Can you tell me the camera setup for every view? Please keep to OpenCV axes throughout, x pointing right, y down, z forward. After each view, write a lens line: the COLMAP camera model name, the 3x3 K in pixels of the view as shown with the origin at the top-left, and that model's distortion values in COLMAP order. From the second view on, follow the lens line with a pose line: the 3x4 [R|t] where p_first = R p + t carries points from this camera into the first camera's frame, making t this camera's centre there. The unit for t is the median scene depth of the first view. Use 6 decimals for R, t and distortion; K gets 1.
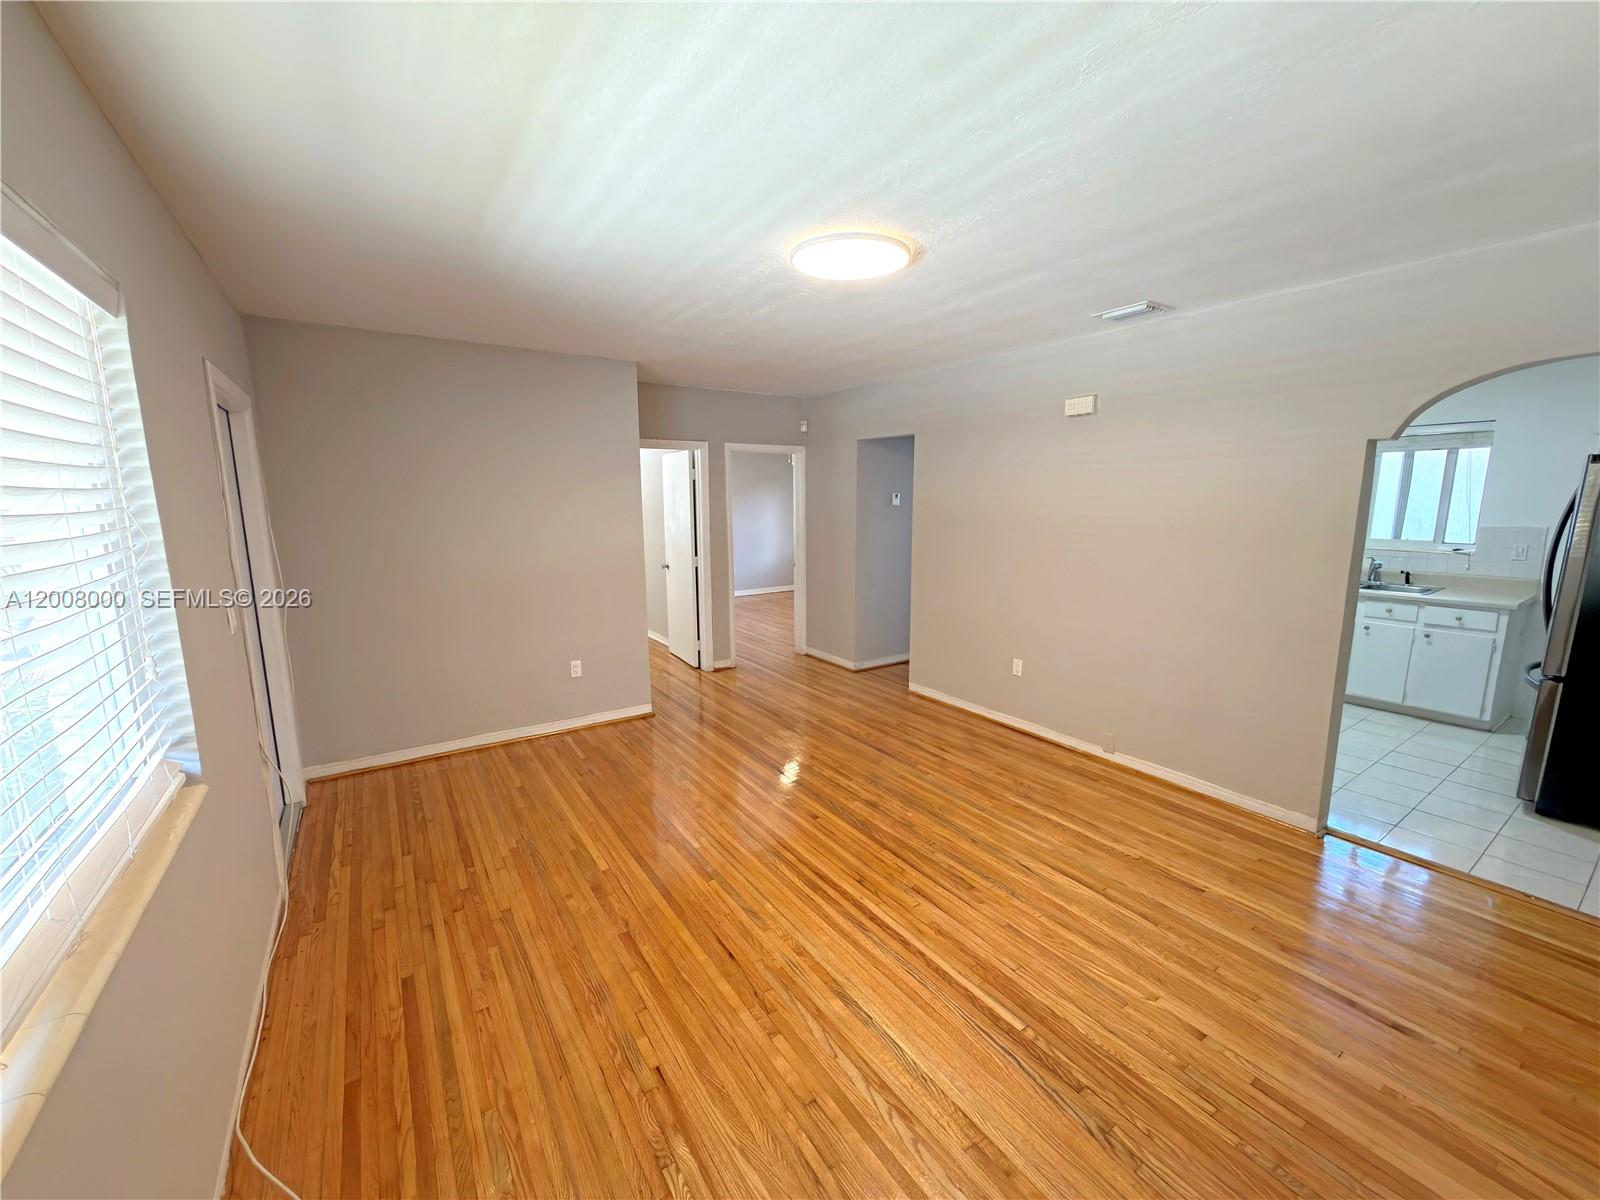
lens RADIAL K [[637.6, 0, 802.8], [0, 637.6, 600.6], [0, 0, 1]] dist [-0.000181, -0.000132]
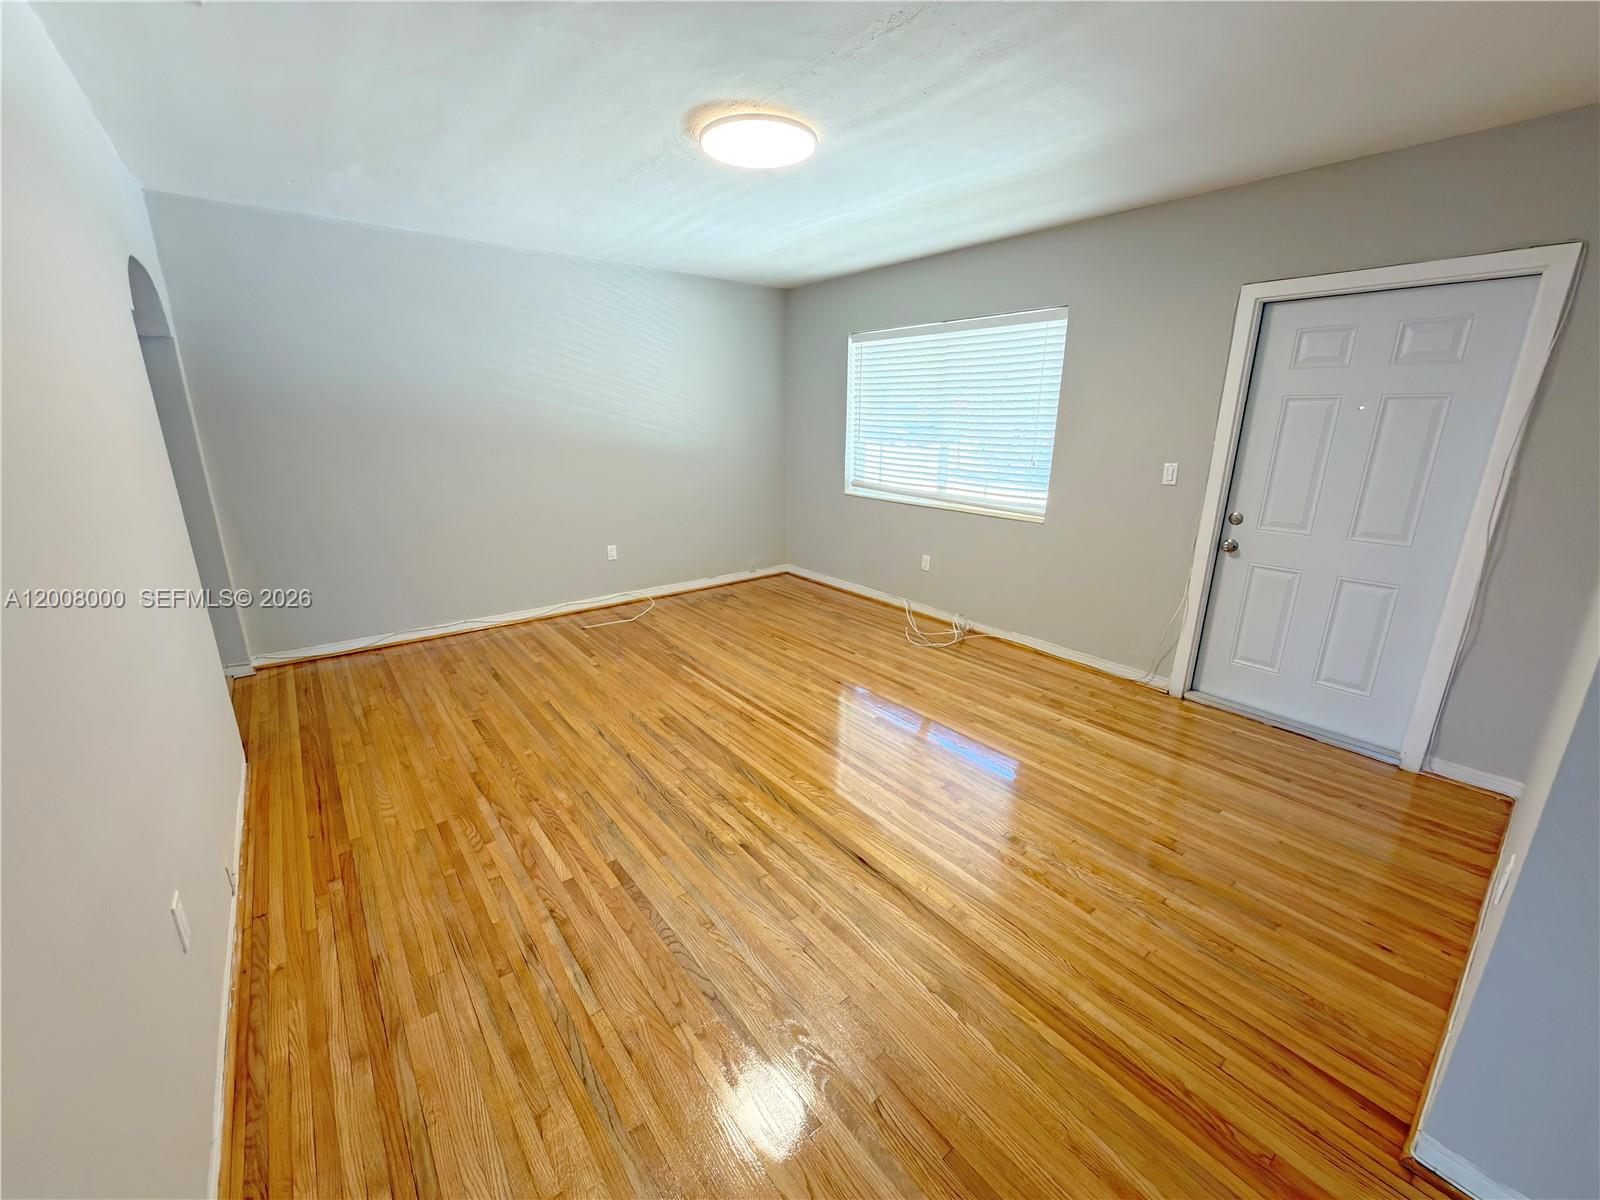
lens RADIAL K [[637.6, 0, 800.3], [0, 637.6, 596.3], [0, 0, 1]] dist [-0.000181, -0.000132]
pose [[-0.997137, 0.018967, -0.073195, 0.088961], [-0.014136, 0.904197, 0.426882, -0.300545], [0.074279, 0.426695, -0.901340, 2.109369]]
